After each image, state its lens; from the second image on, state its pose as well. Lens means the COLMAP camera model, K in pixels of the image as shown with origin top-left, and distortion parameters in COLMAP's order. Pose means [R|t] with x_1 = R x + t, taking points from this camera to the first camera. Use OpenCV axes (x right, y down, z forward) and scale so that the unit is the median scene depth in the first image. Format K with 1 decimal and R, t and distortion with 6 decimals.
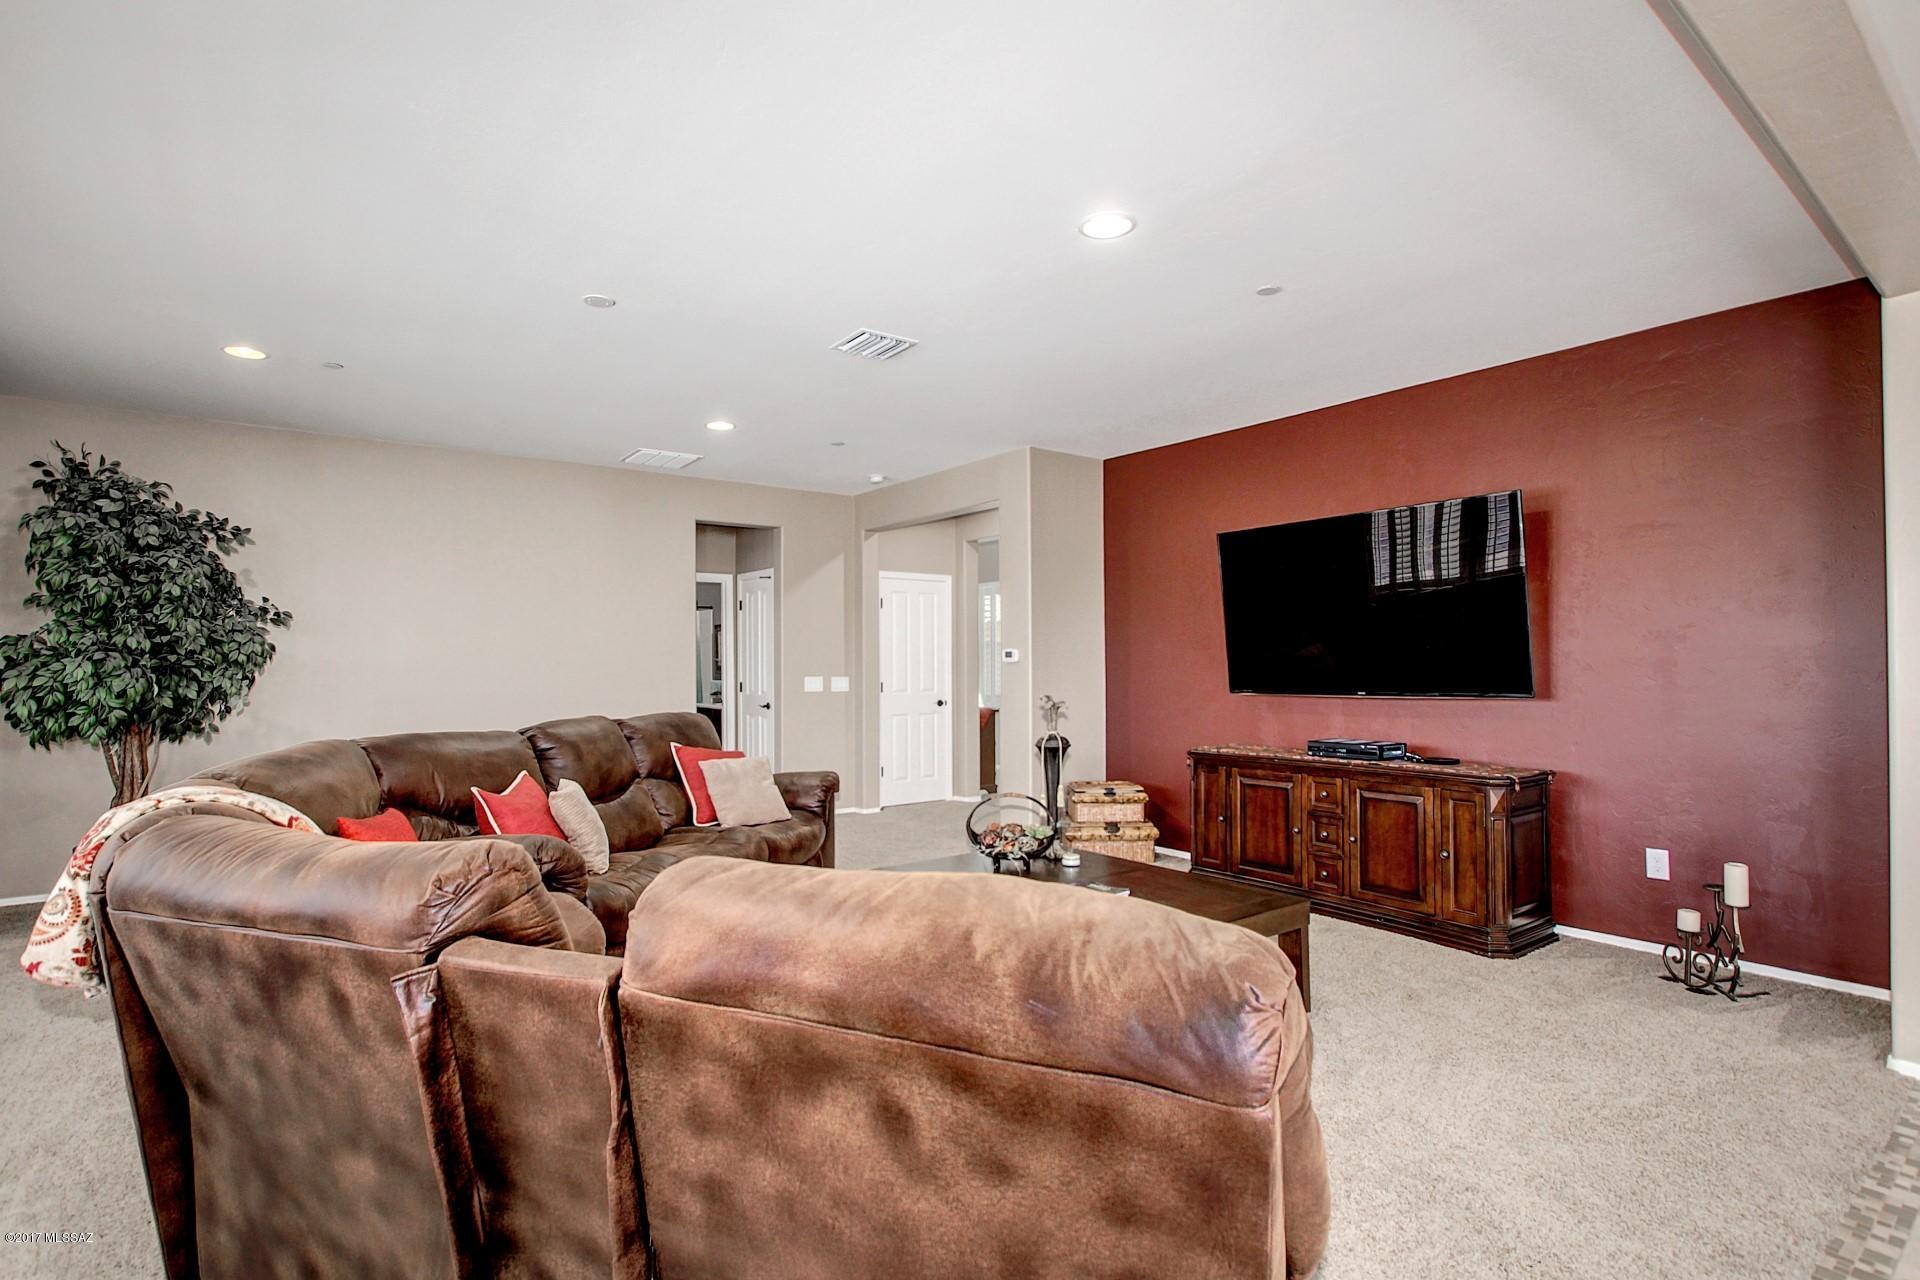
lens RADIAL K [[911.3, 0, 997.1], [0, 911.3, 657.2], [0, 0, 1]] dist [-0.017679, 0.001863]
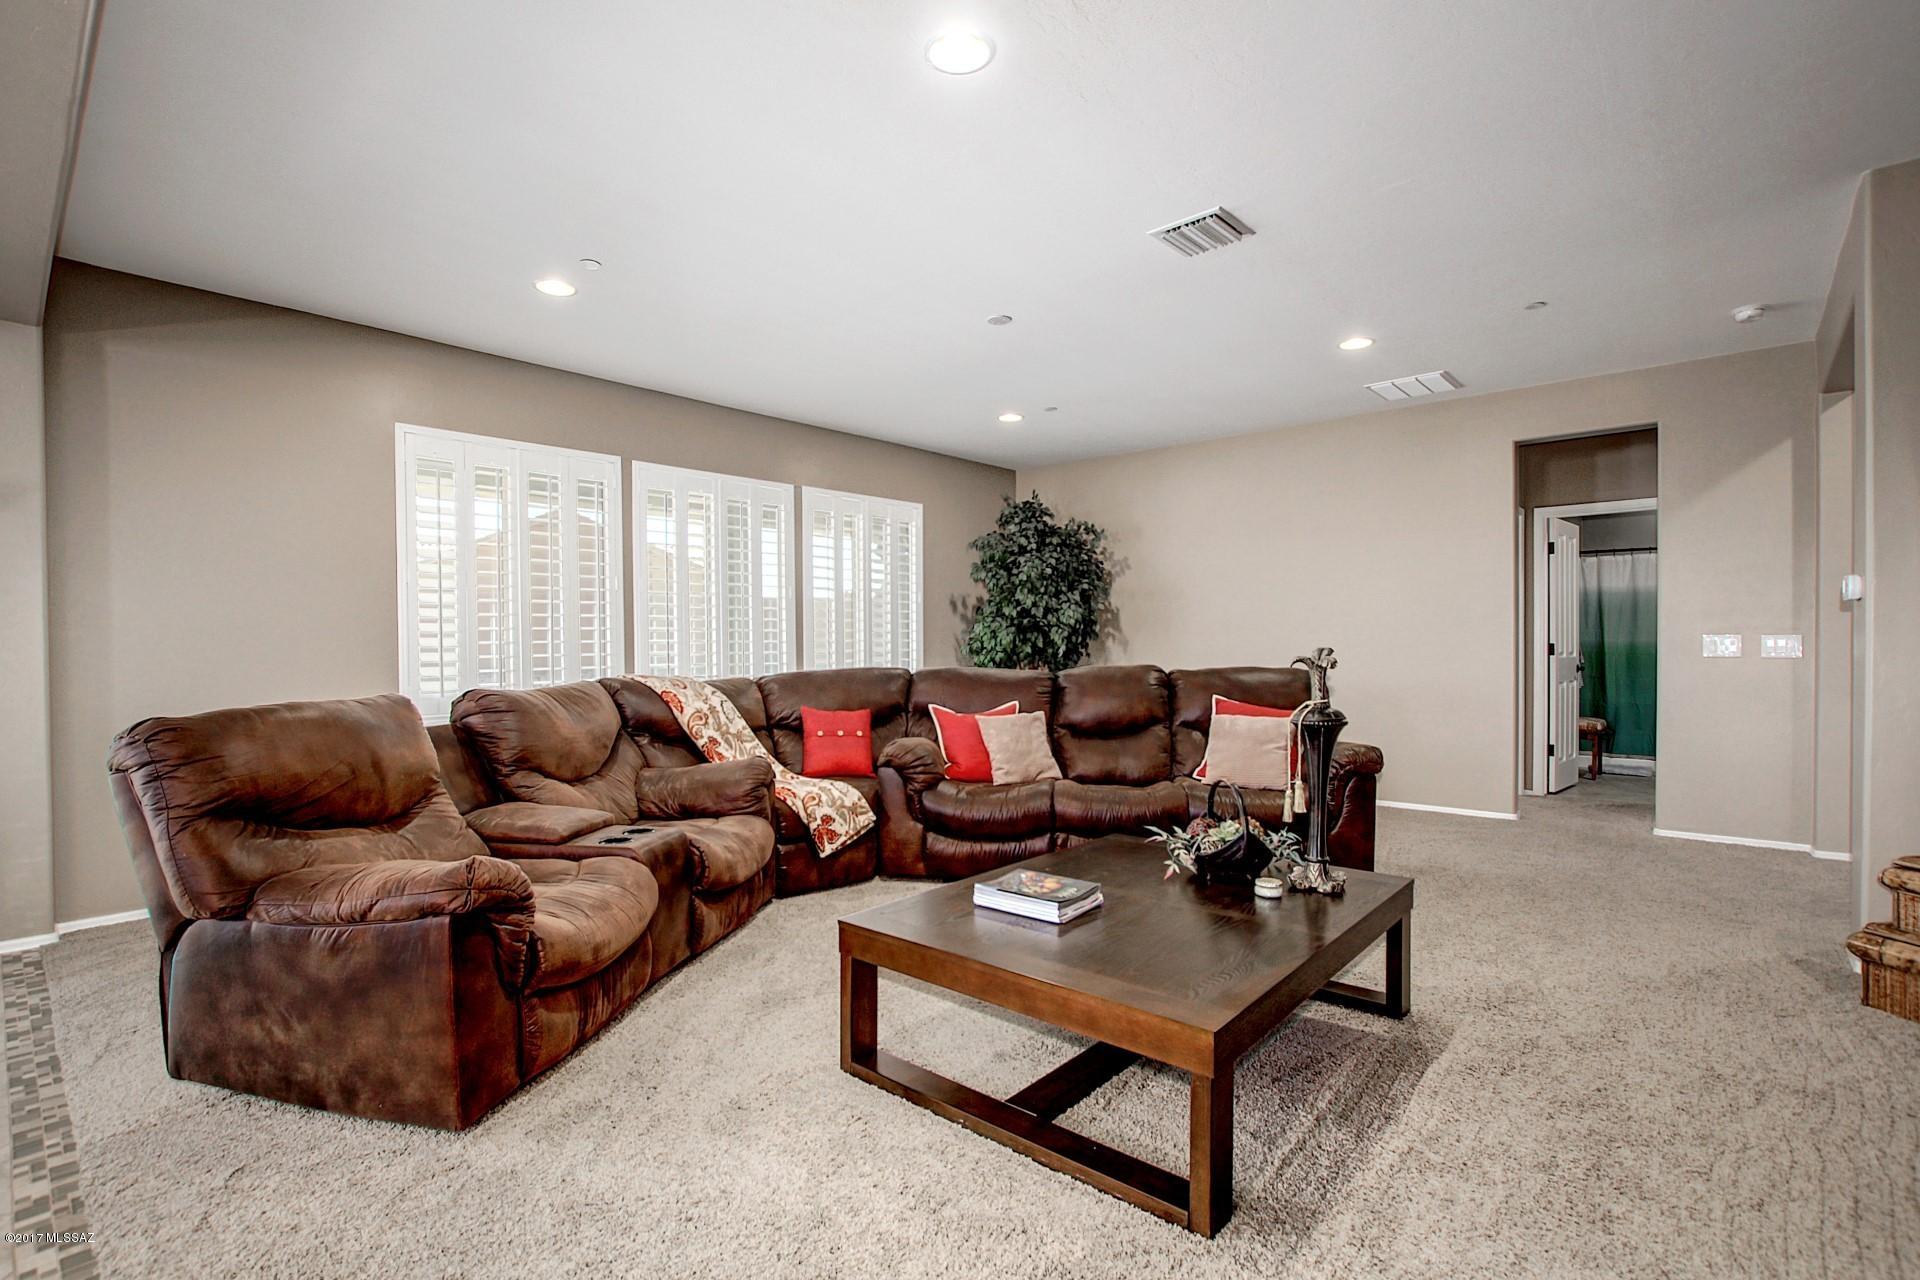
lens RADIAL K [[911.3, 0, 955.1], [0, 911.3, 644.1], [0, 0, 1]] dist [-0.017679, 0.001863]
pose [[0.197992, 0.002961, -0.980199, 0.458946], [0.014318, 0.999880, 0.005912, 0.022284], [0.980099, -0.015205, 0.197926, 0.425953]]
